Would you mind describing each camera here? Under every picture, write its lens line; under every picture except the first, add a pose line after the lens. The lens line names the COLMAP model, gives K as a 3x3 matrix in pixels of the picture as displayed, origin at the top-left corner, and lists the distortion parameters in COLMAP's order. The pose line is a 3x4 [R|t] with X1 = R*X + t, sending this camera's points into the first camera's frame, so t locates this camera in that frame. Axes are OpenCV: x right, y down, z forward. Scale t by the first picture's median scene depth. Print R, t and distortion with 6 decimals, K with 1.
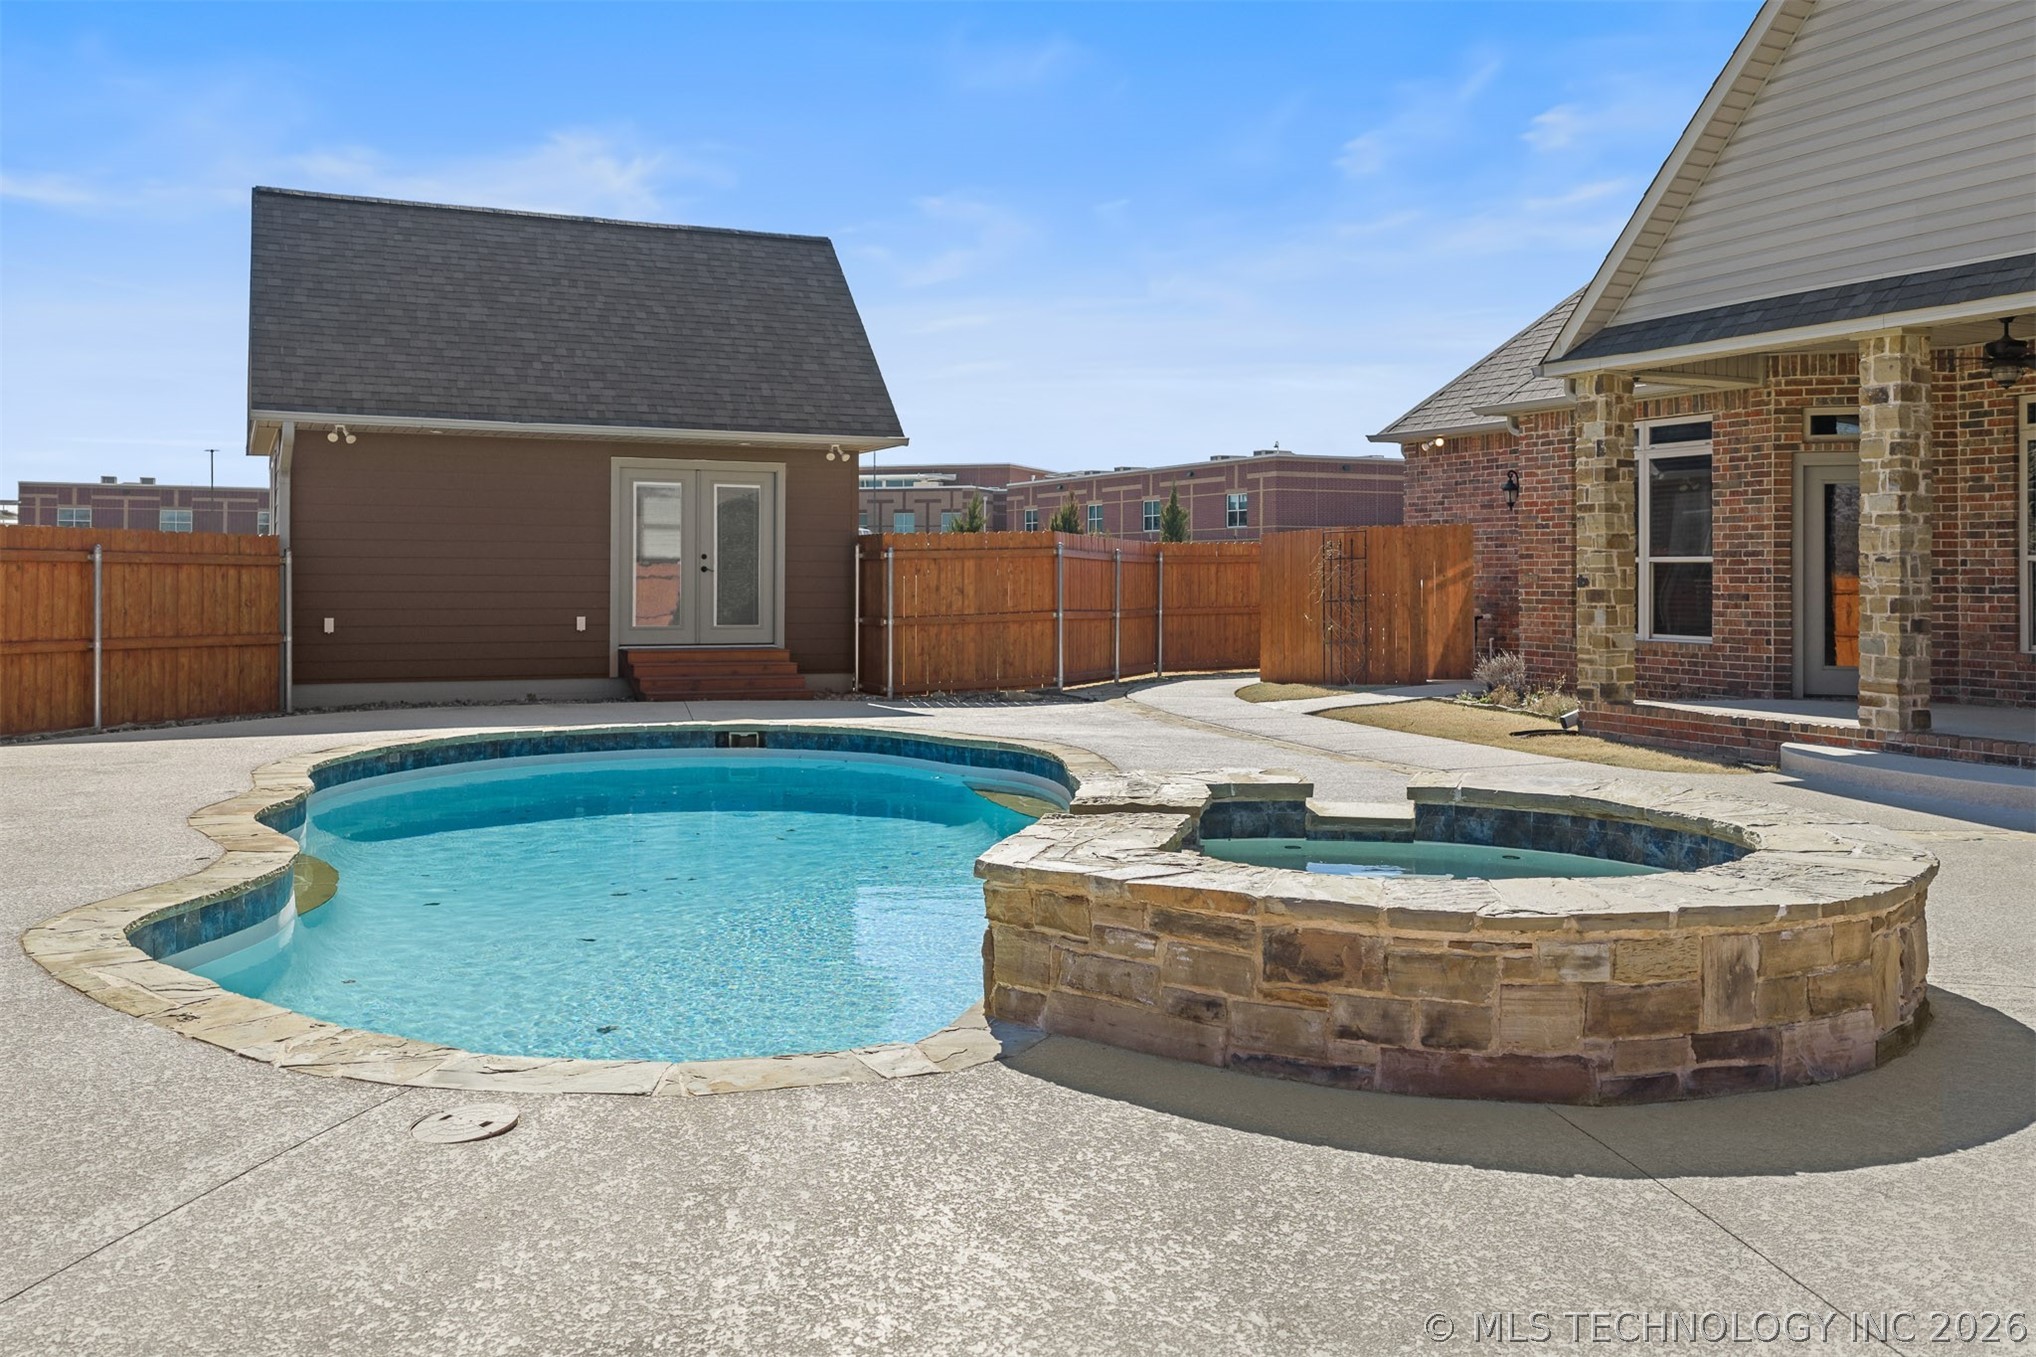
lens RADIAL K [[1712.4, 0, 1030.3], [0, 1712.4, 556.0], [0, 0, 1]] dist [0.001571, -0.001948]
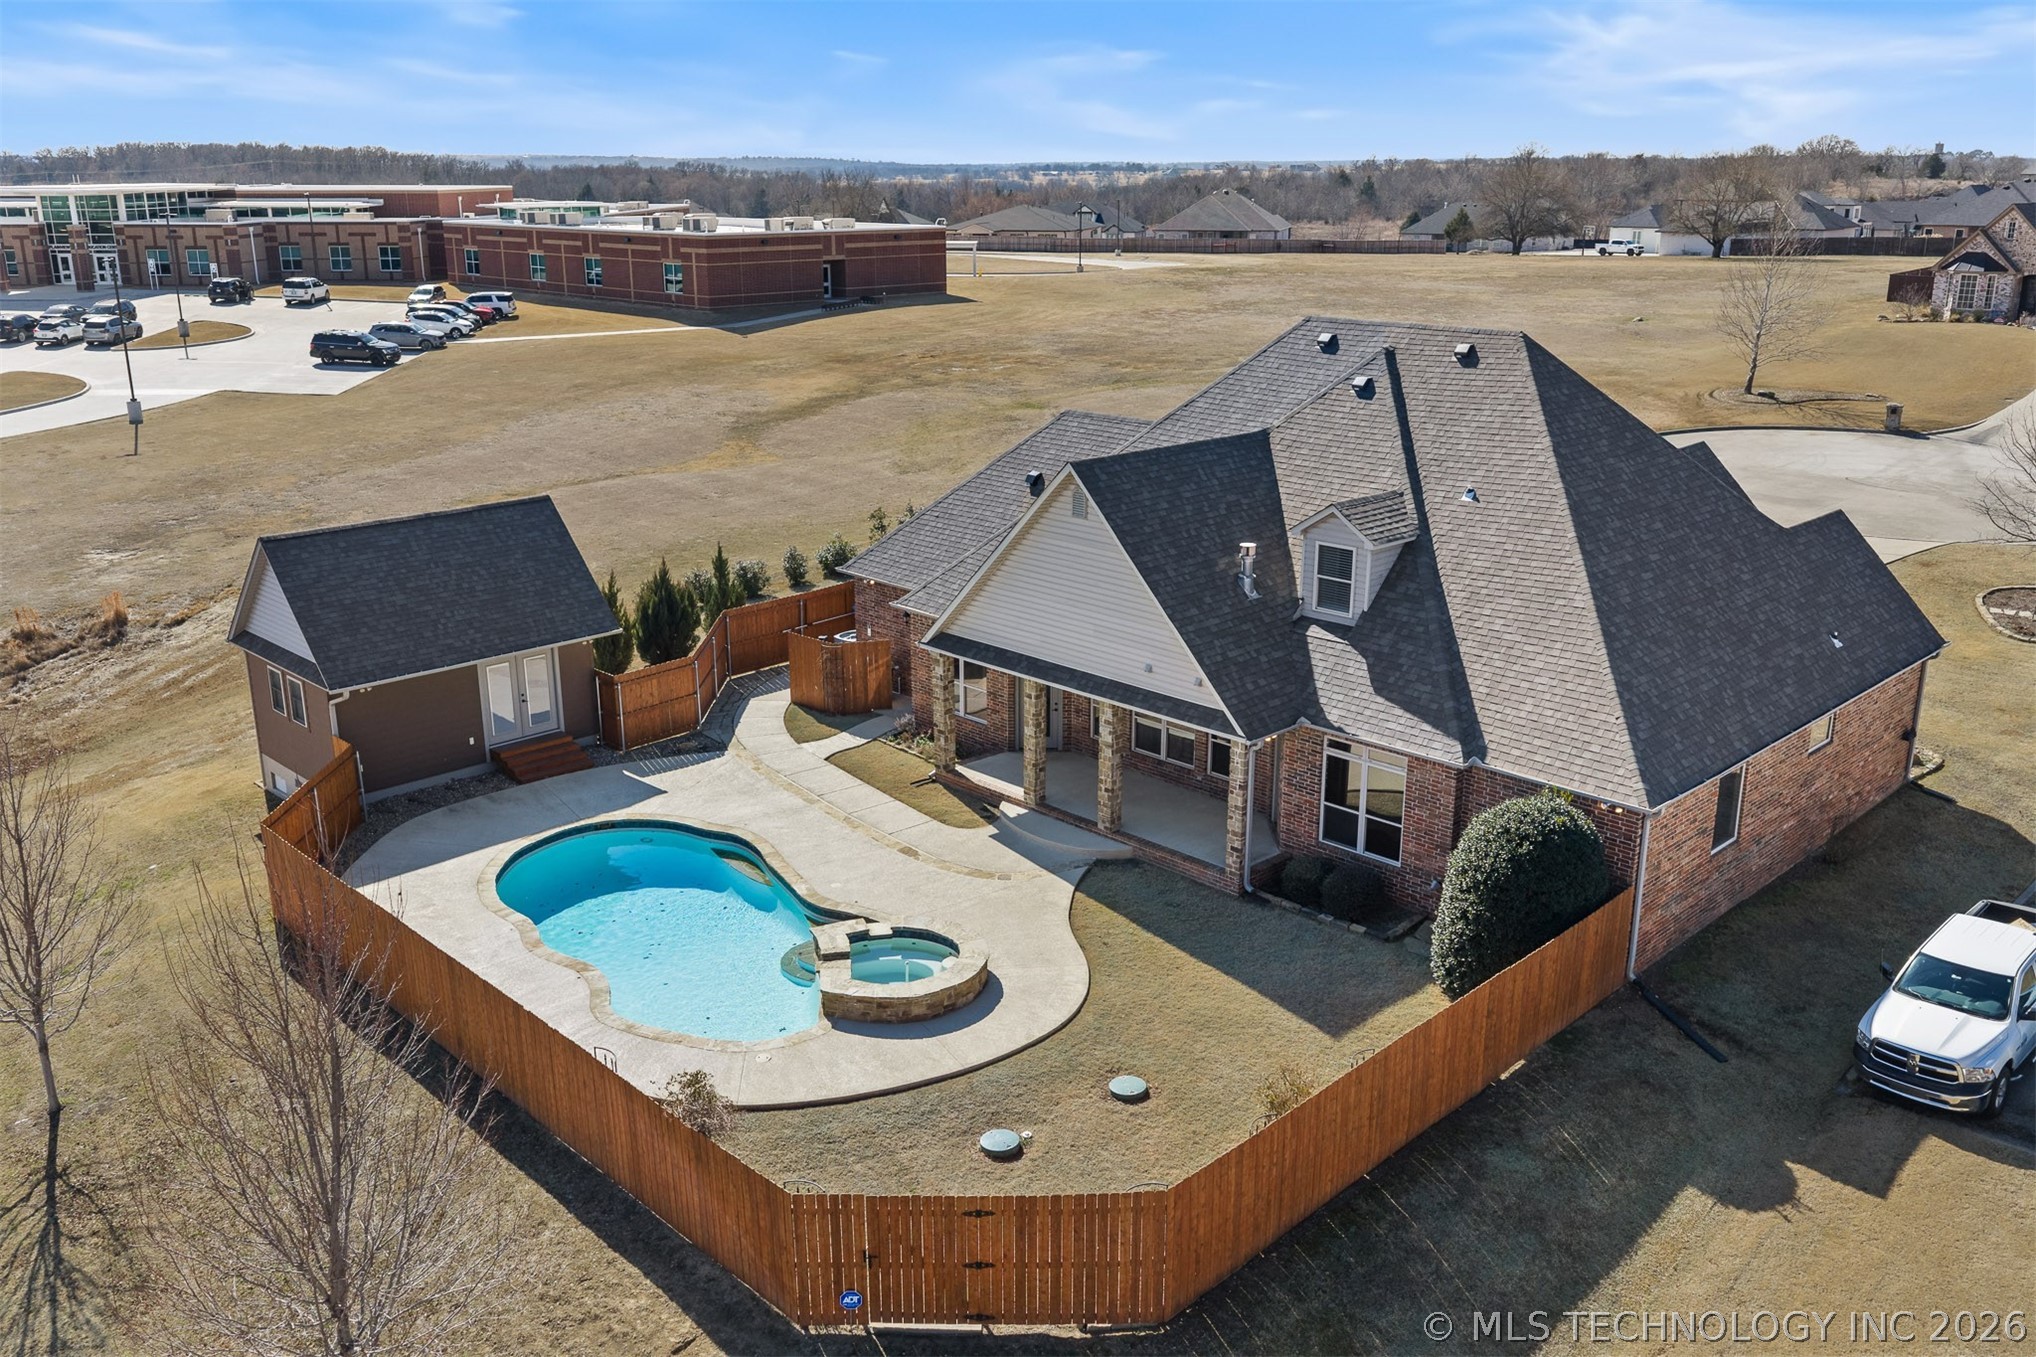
lens RADIAL K [[1644.0, 0, 1026.1], [0, 1644.0, 649.9], [0, 0, 1]] dist [0.009820, 0.005152]
pose [[0.939793, -0.100302, 0.326695, -0.268761], [0.002758, 0.958154, 0.286238, -0.621480], [-0.341734, -0.268104, 0.900743, -0.964323]]
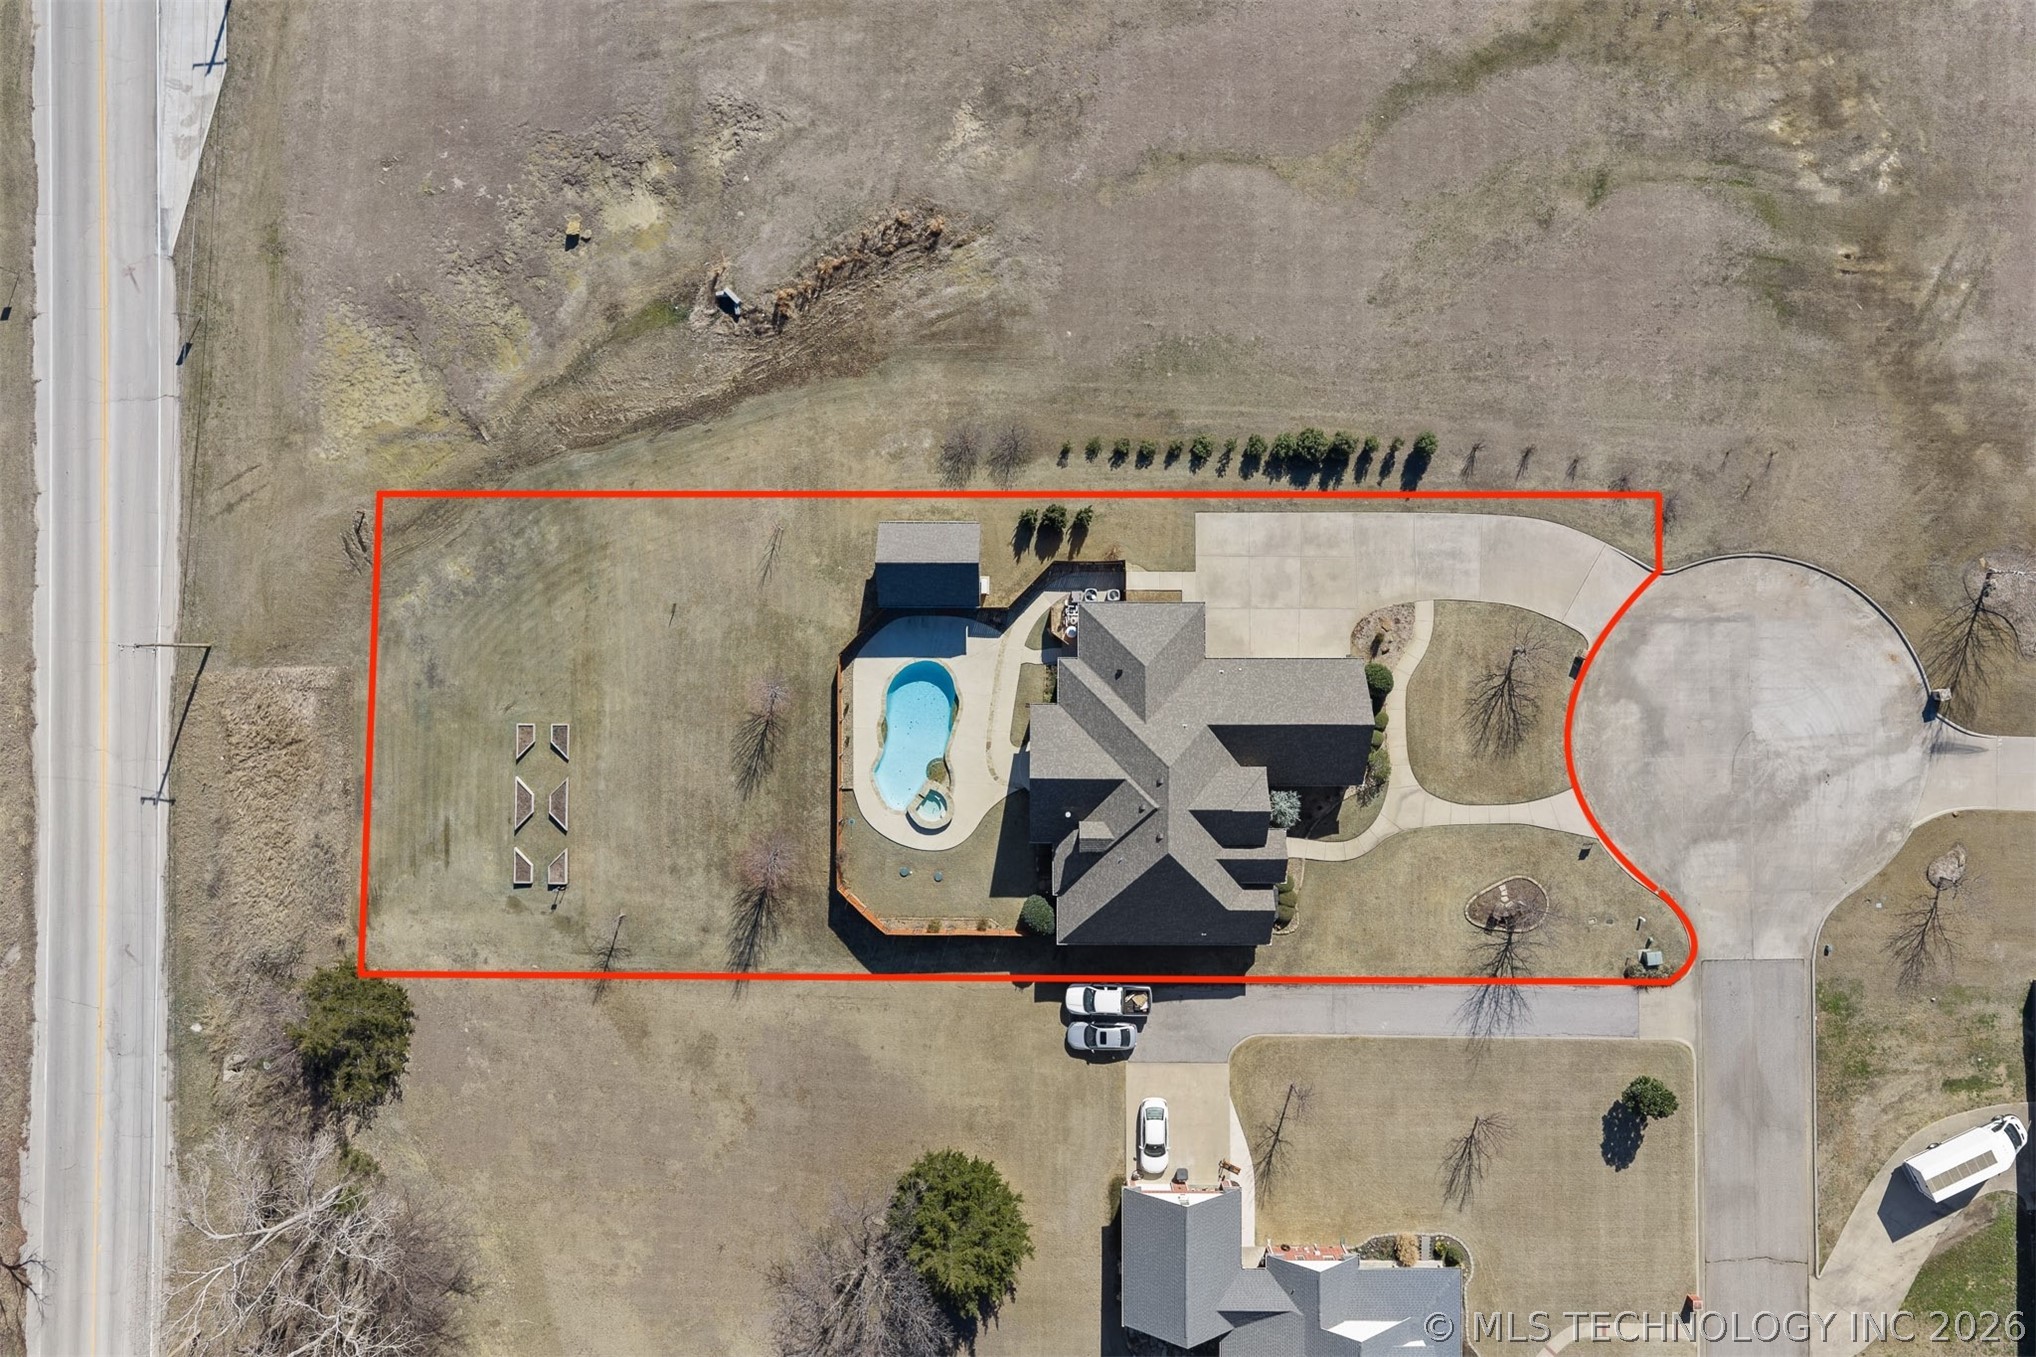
lens RADIAL K [[1644.0, 0, 1026.1], [0, 1644.0, 649.9], [0, 0, 1]] dist [0.009820, 0.005152]
pose [[0.902875, 0.429260, -0.023525, 0.273131], [0.014746, 0.023766, 0.999609, -5.794212], [0.429651, -0.902868, 0.015127, 0.860768]]
